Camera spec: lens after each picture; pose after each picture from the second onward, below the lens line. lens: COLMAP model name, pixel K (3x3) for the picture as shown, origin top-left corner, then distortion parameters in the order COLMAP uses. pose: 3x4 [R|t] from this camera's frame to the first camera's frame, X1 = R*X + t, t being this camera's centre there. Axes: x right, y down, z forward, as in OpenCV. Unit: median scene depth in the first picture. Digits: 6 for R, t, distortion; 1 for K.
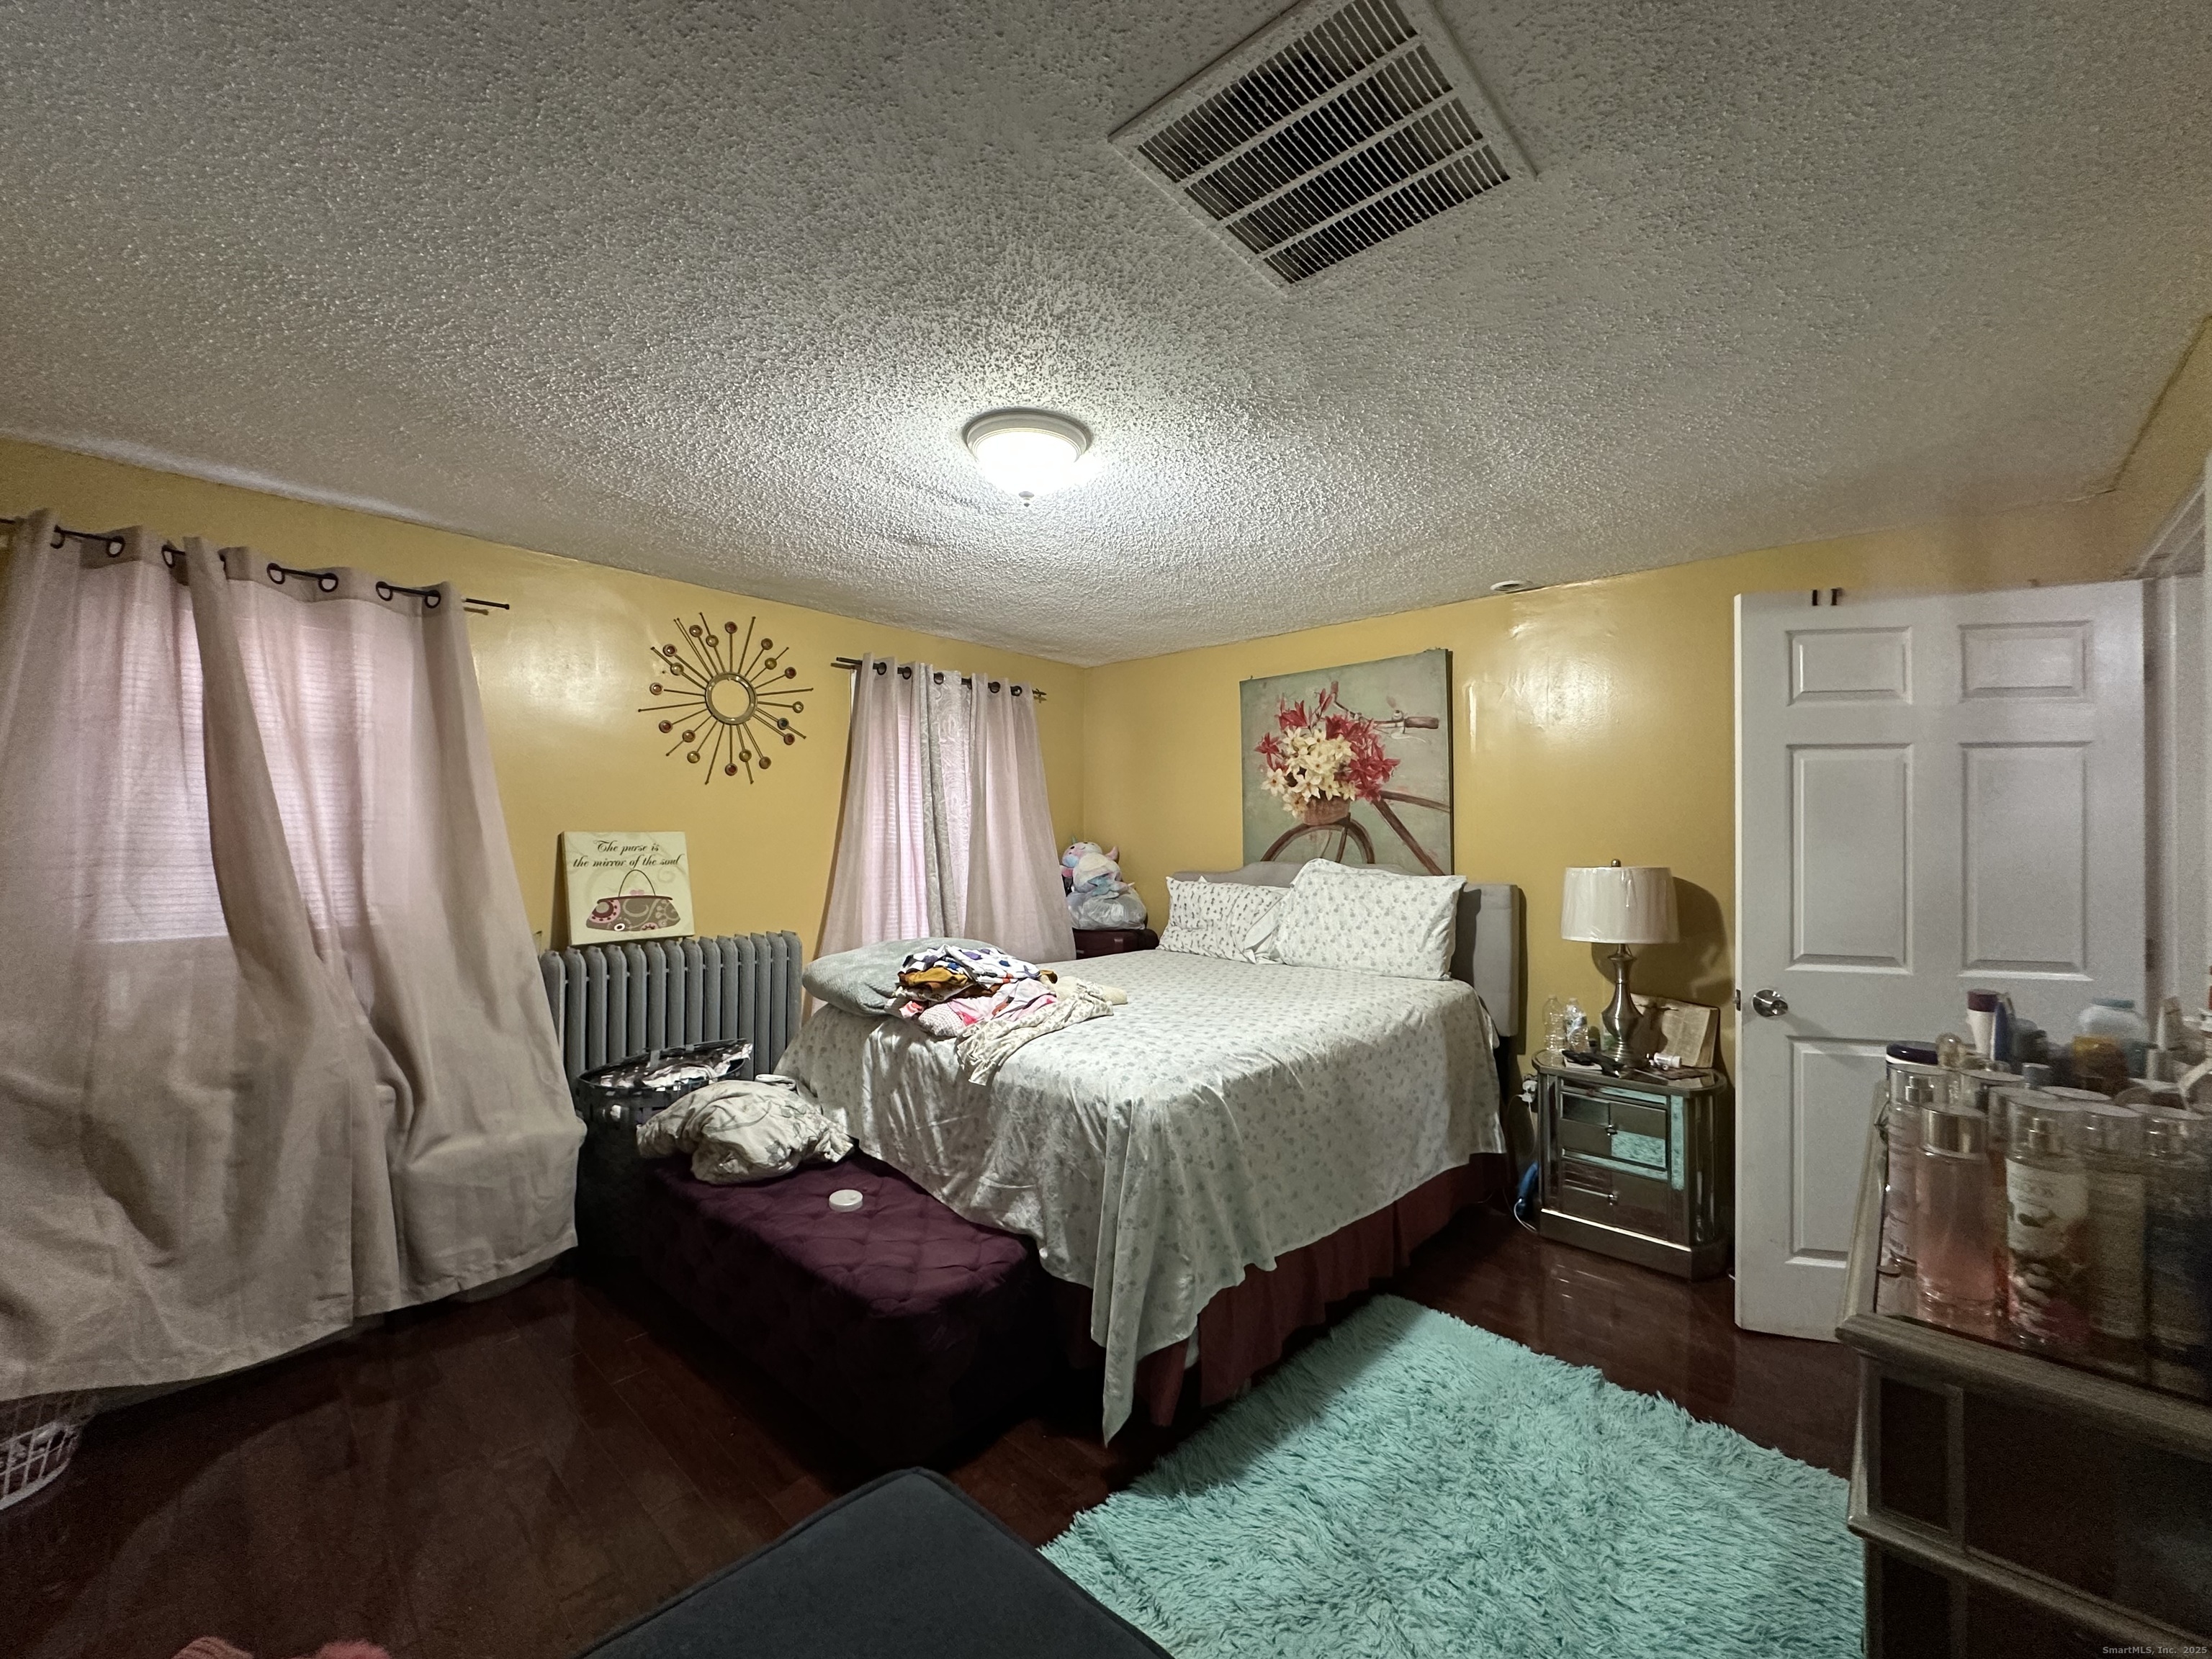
lens RADIAL K [[889.3, 0, 1105.1], [0, 889.3, 828.7], [0, 0, 1]] dist [-0.001215, 0.000340]
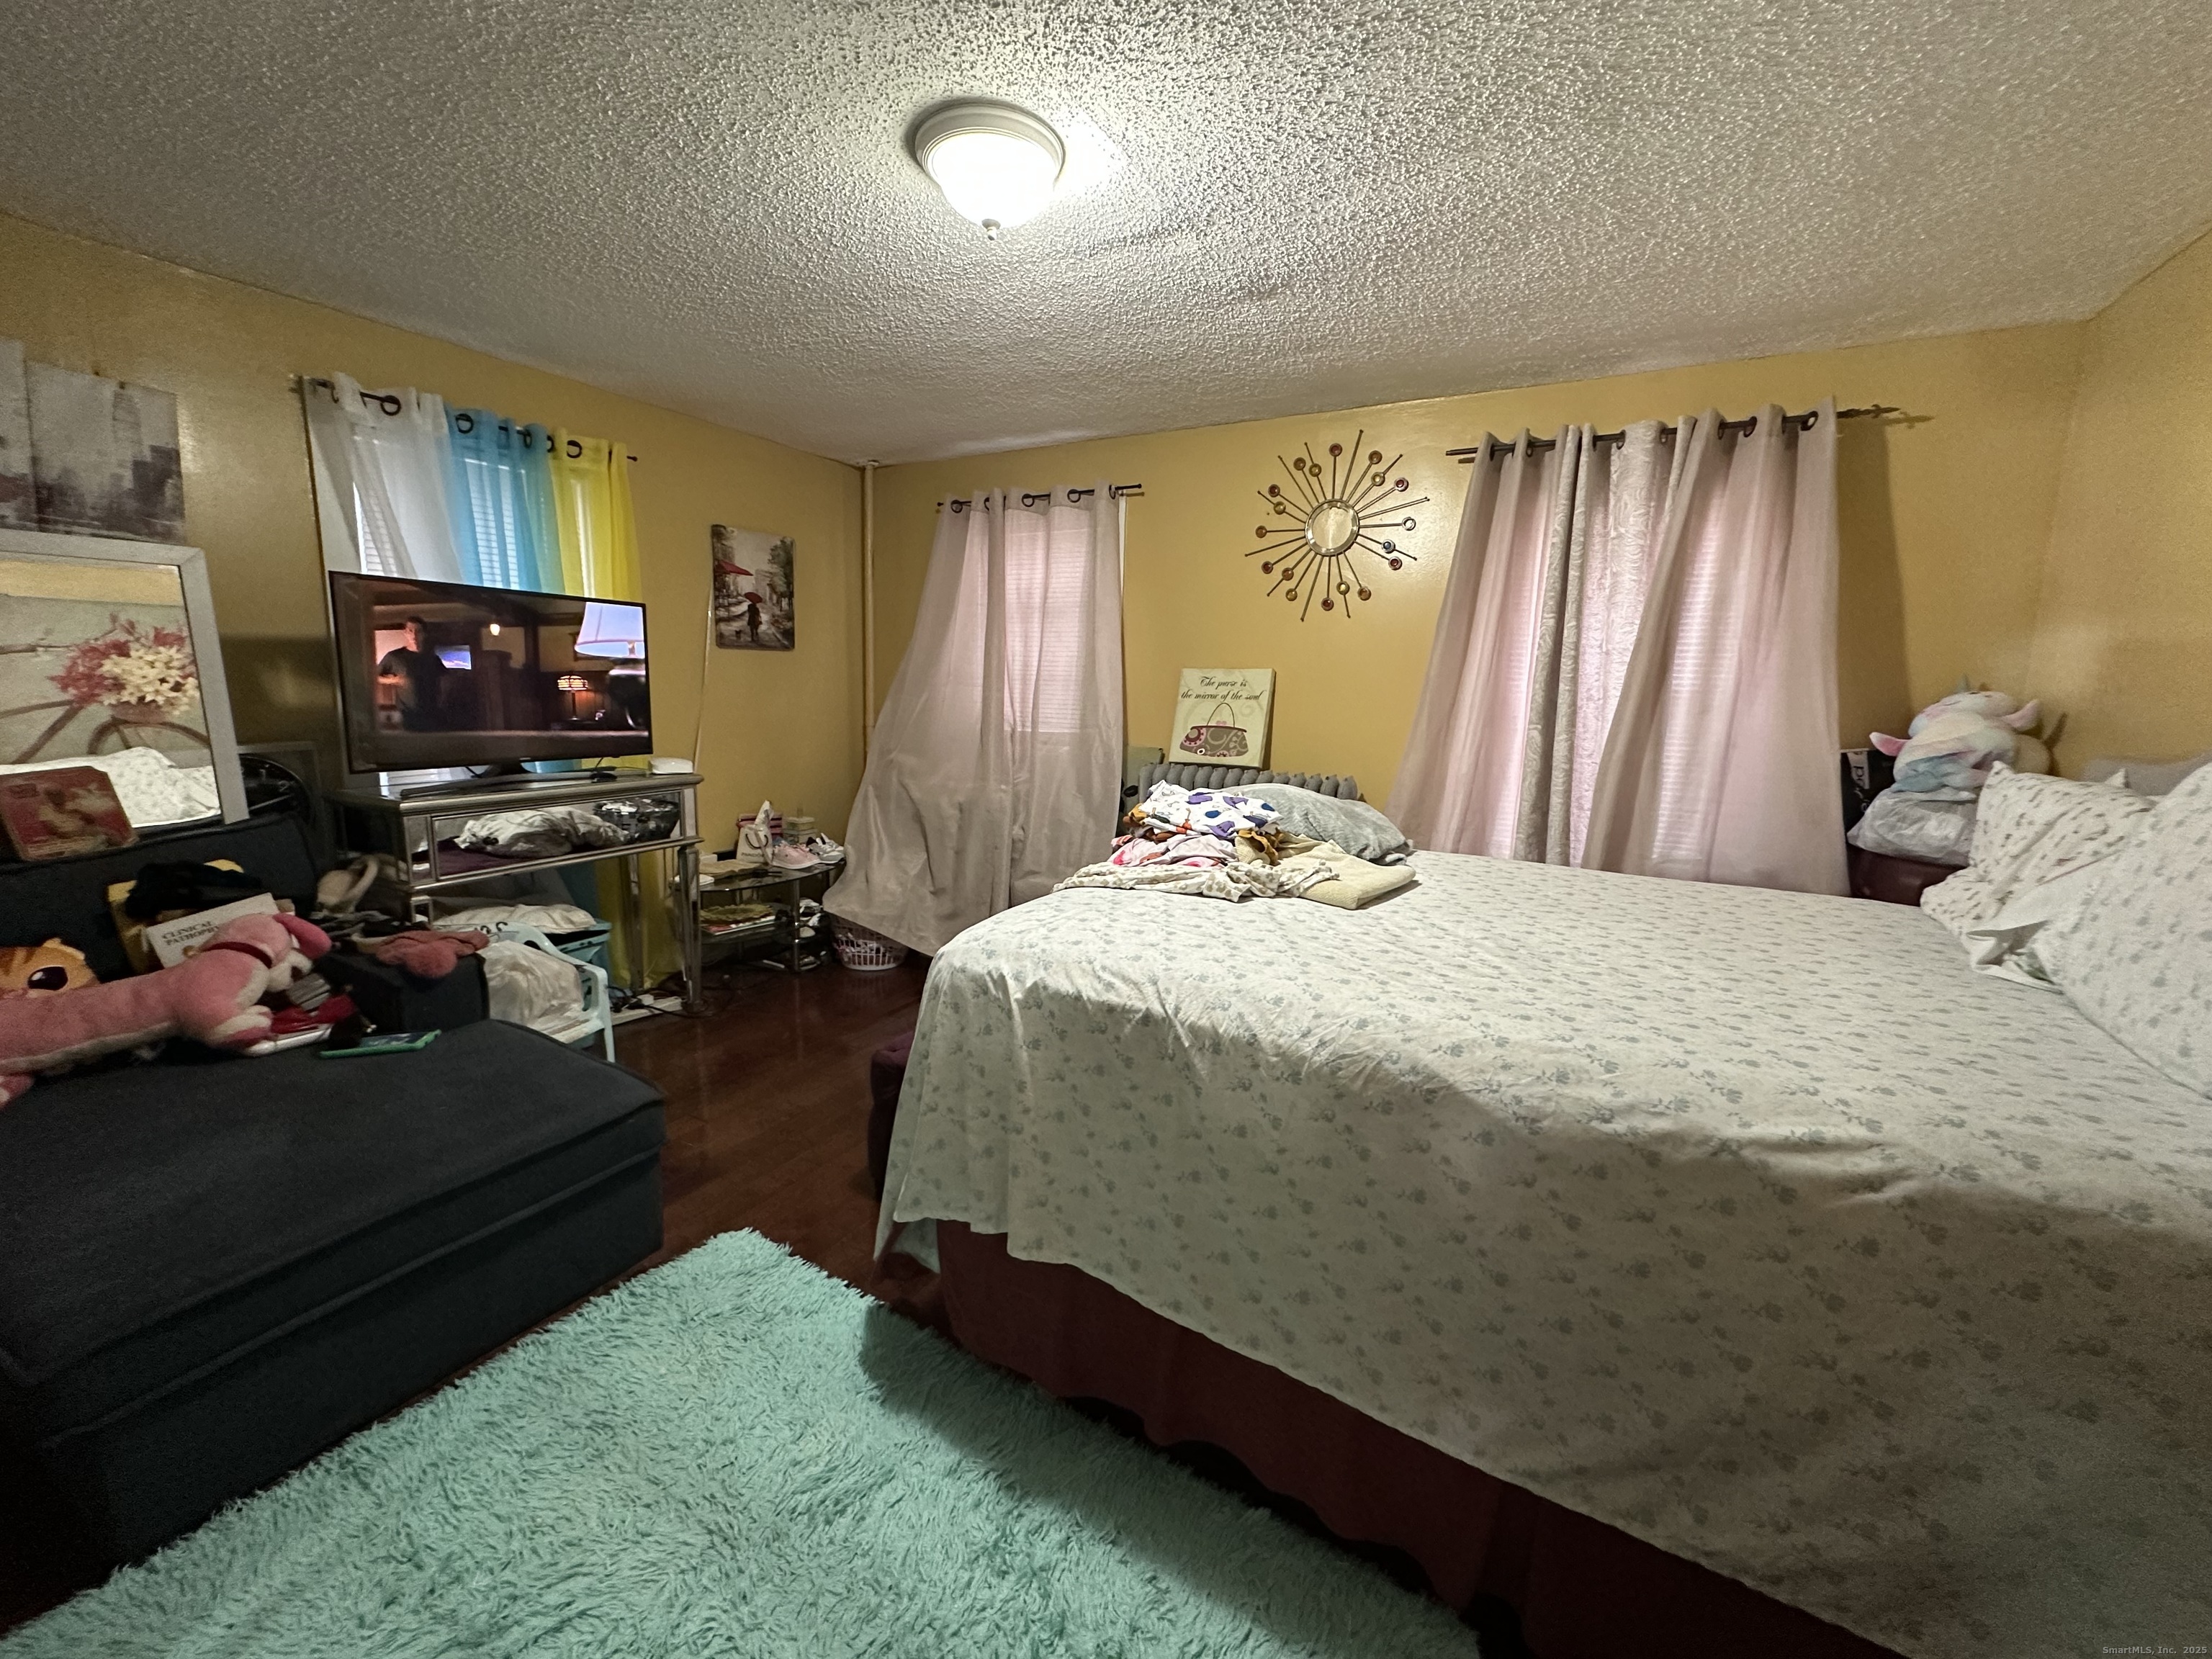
lens RADIAL K [[889.3, 0, 1109.0], [0, 889.3, 827.1], [0, 0, 1]] dist [-0.001215, 0.000340]
pose [[0.227776, 0.150612, -0.961995, 0.546583], [-0.016010, 0.988411, 0.150957, 0.034366], [0.973582, -0.018983, 0.227547, 0.602169]]
